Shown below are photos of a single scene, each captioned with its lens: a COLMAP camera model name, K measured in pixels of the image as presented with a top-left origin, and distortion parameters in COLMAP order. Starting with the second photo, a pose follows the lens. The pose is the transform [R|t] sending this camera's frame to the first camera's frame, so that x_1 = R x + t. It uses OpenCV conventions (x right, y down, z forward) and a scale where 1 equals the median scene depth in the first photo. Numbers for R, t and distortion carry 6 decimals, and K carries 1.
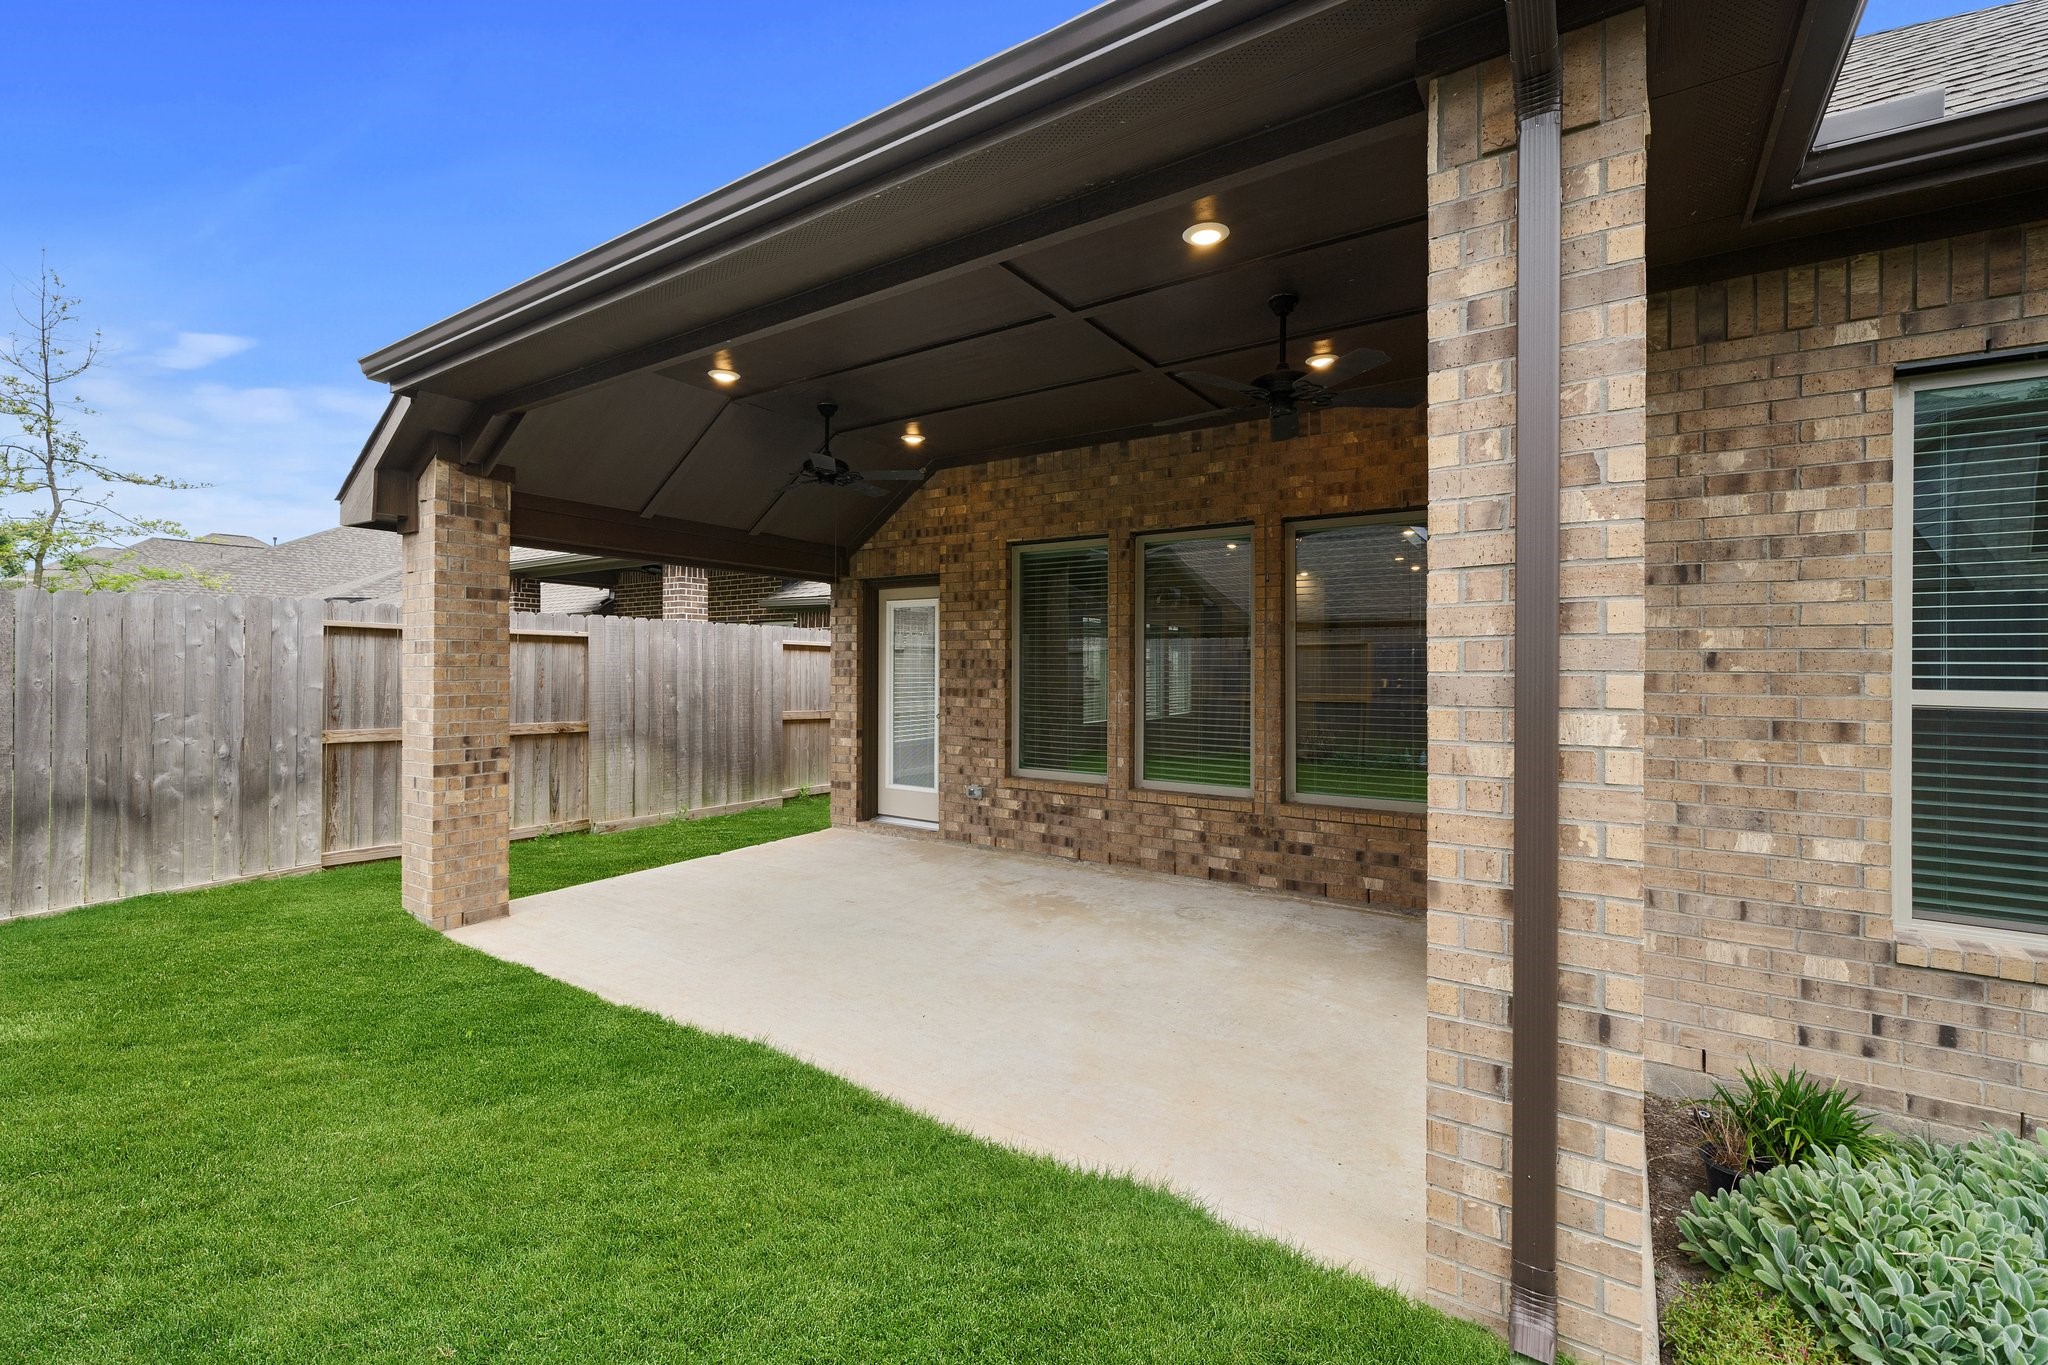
lens RADIAL K [[861.2, 0, 1019.9], [0, 861.2, 664.6], [0, 0, 1]] dist [-0.001069, 0.000369]
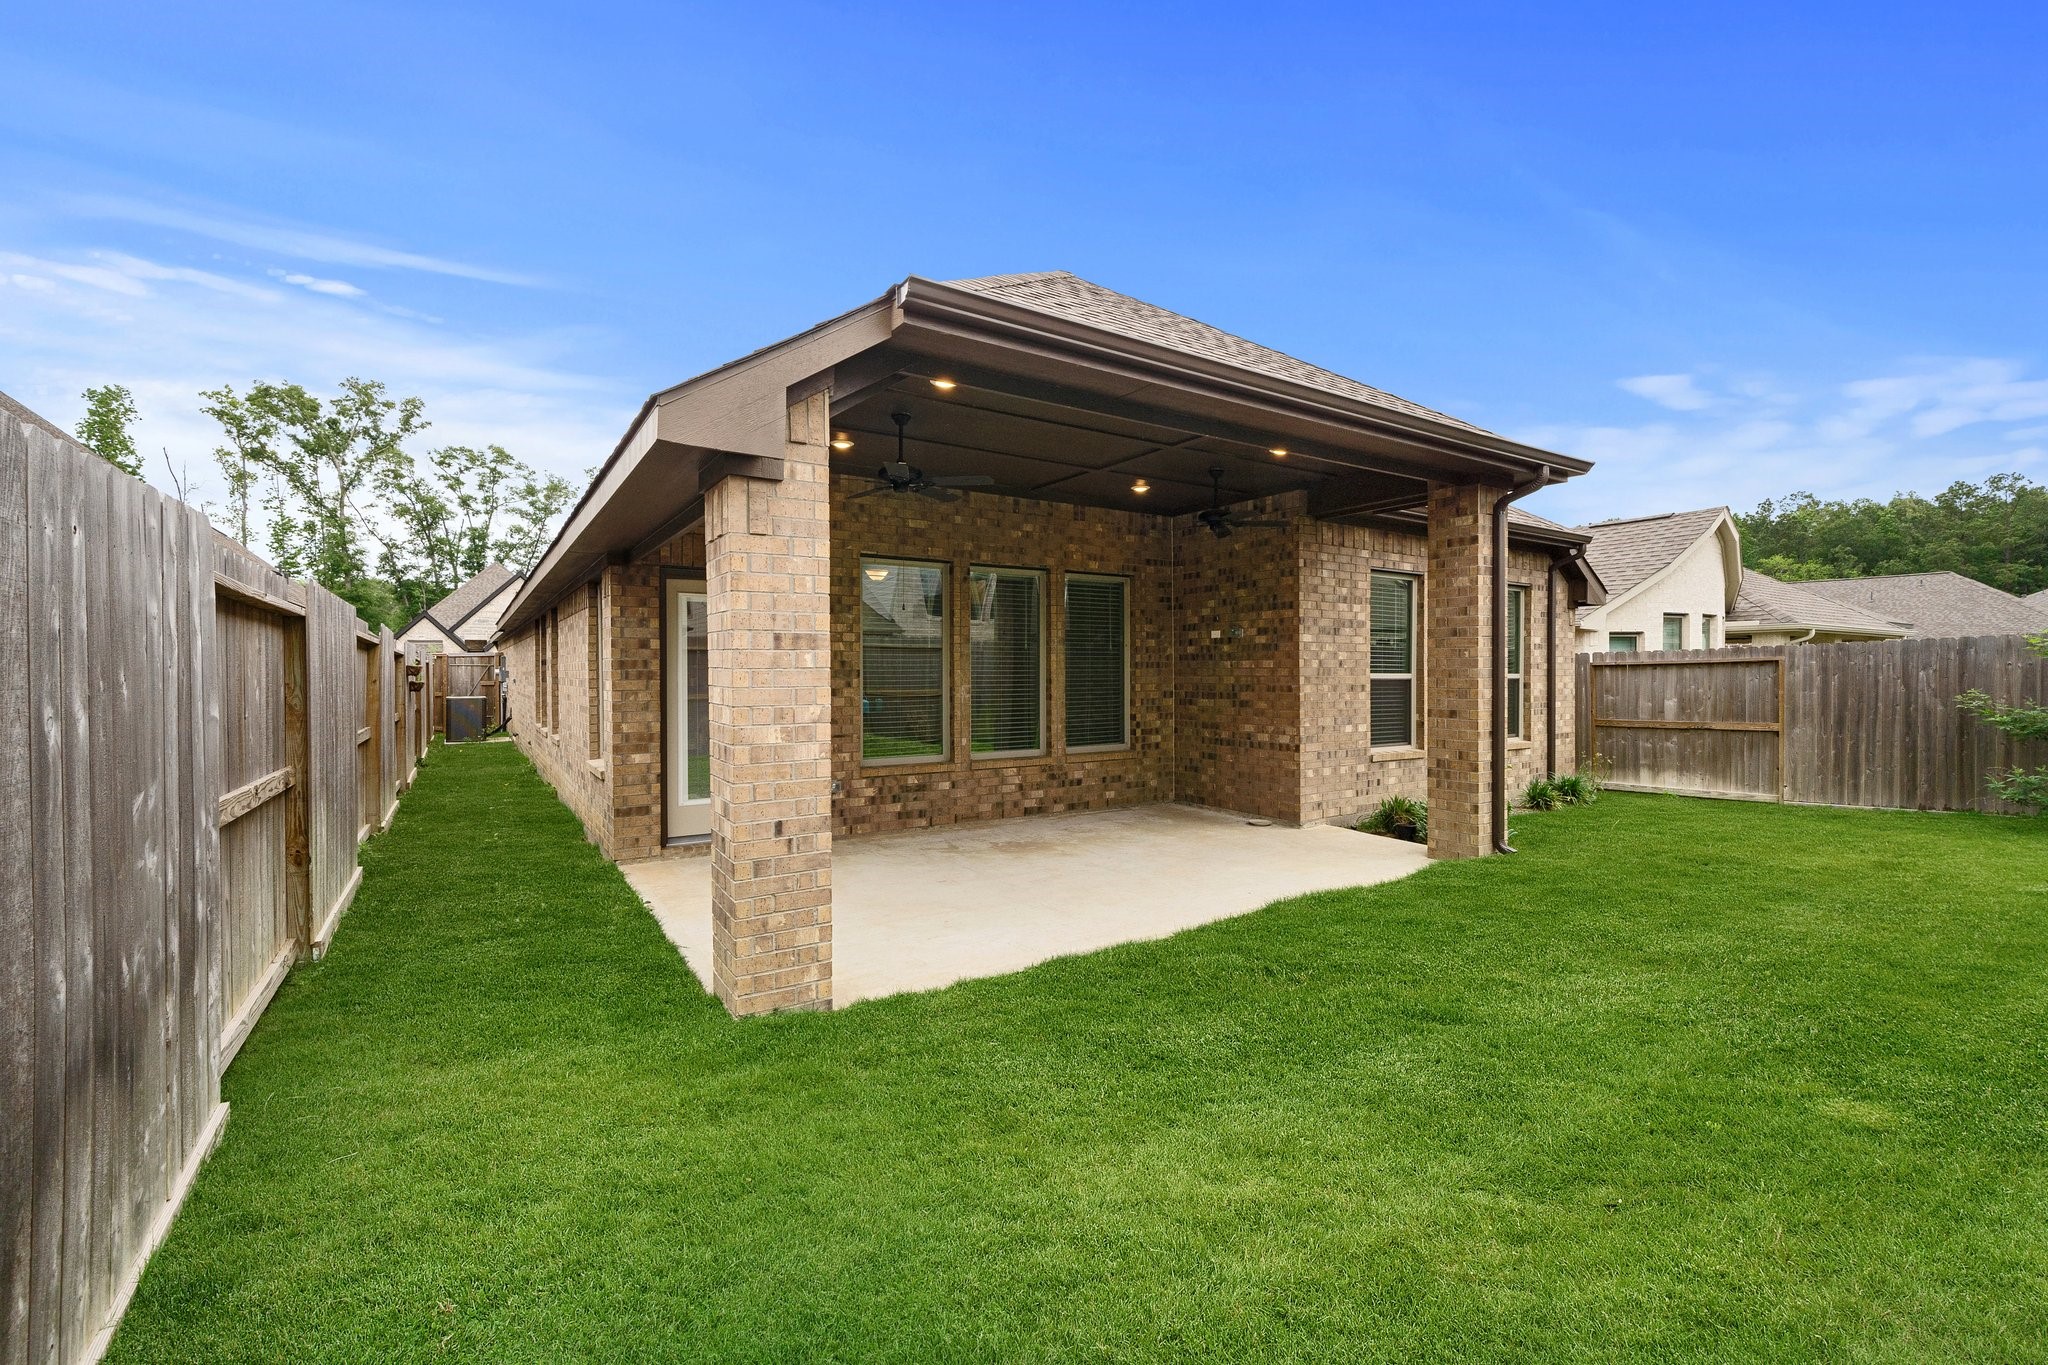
lens RADIAL K [[861.2, 0, 1019.9], [0, 861.2, 664.6], [0, 0, 1]] dist [-0.001069, 0.000369]
pose [[0.394381, -0.000971, 0.918946, -1.077396], [-0.000018, 0.999999, 0.001064, -0.002186], [-0.918947, -0.000437, 0.394381, 0.440641]]
